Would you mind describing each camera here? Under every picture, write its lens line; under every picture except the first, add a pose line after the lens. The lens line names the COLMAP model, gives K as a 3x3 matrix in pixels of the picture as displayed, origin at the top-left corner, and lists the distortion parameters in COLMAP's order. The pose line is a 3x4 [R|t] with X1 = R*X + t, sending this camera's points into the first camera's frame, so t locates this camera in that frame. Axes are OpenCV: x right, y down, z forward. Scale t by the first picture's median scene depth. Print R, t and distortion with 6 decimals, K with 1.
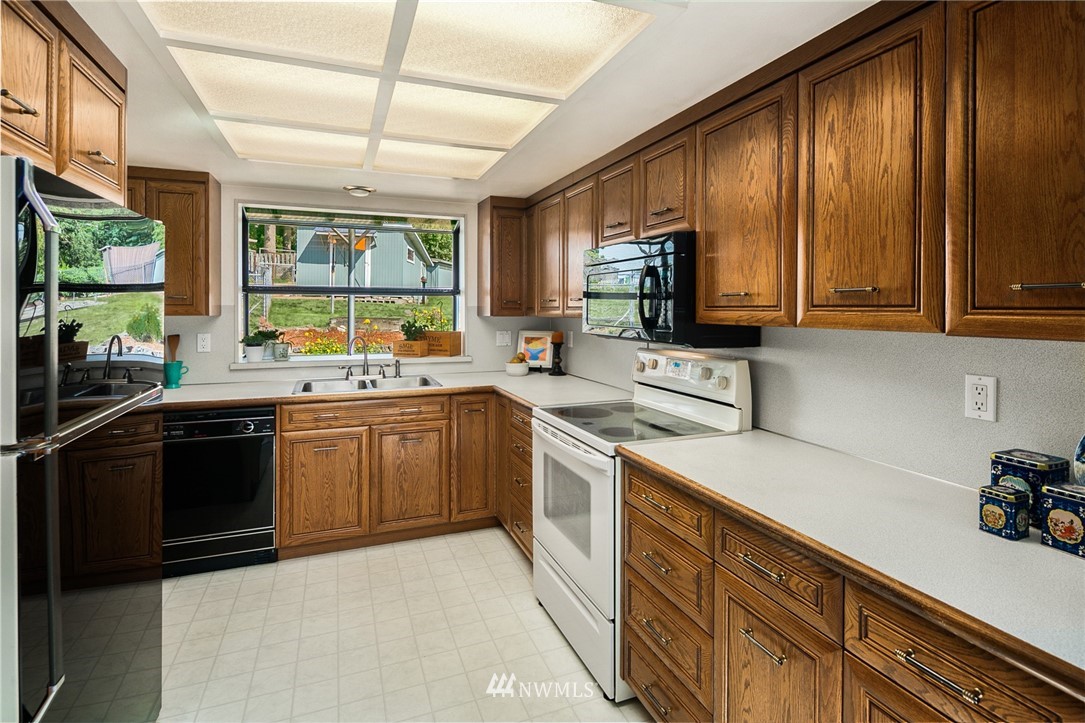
lens RADIAL K [[527.9, 0, 542.0], [0, 527.9, 310.7], [0, 0, 1]] dist [-0.005018, -0.001497]
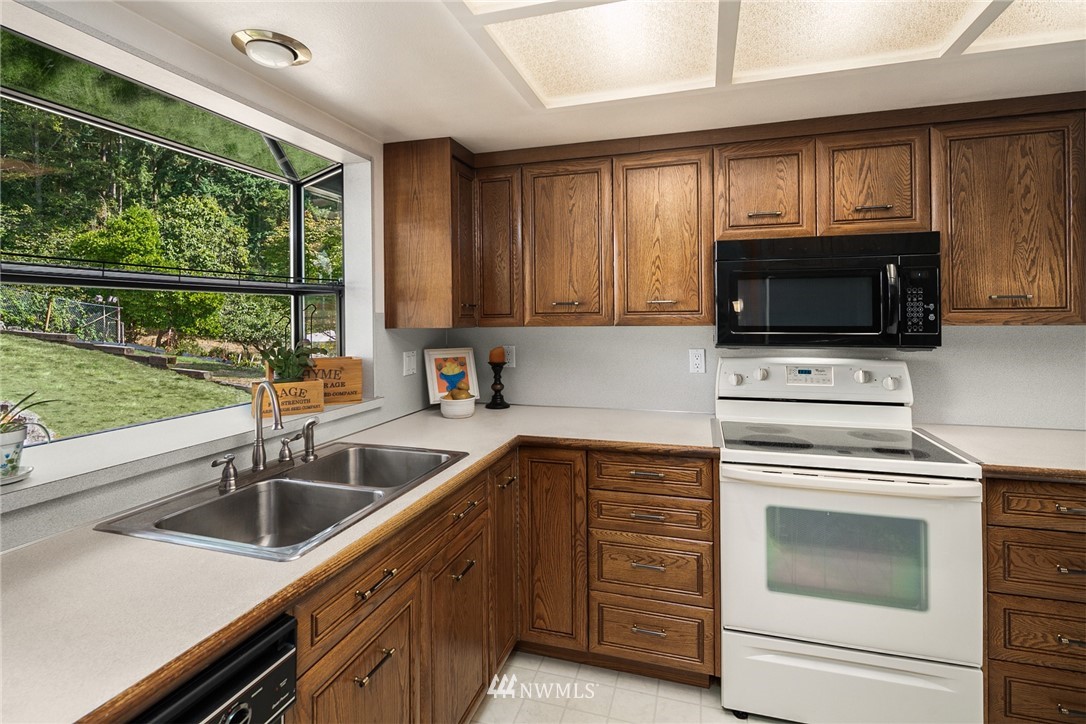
lens RADIAL K [[528.4, 0, 541.3], [0, 528.4, 308.5], [0, 0, 1]] dist [-0.005018, -0.001497]
pose [[0.626708, 0.000992, 0.779253, -0.920741], [0.014534, 0.999810, -0.012961, -0.005854], [-0.779118, 0.019448, 0.626575, 0.925747]]
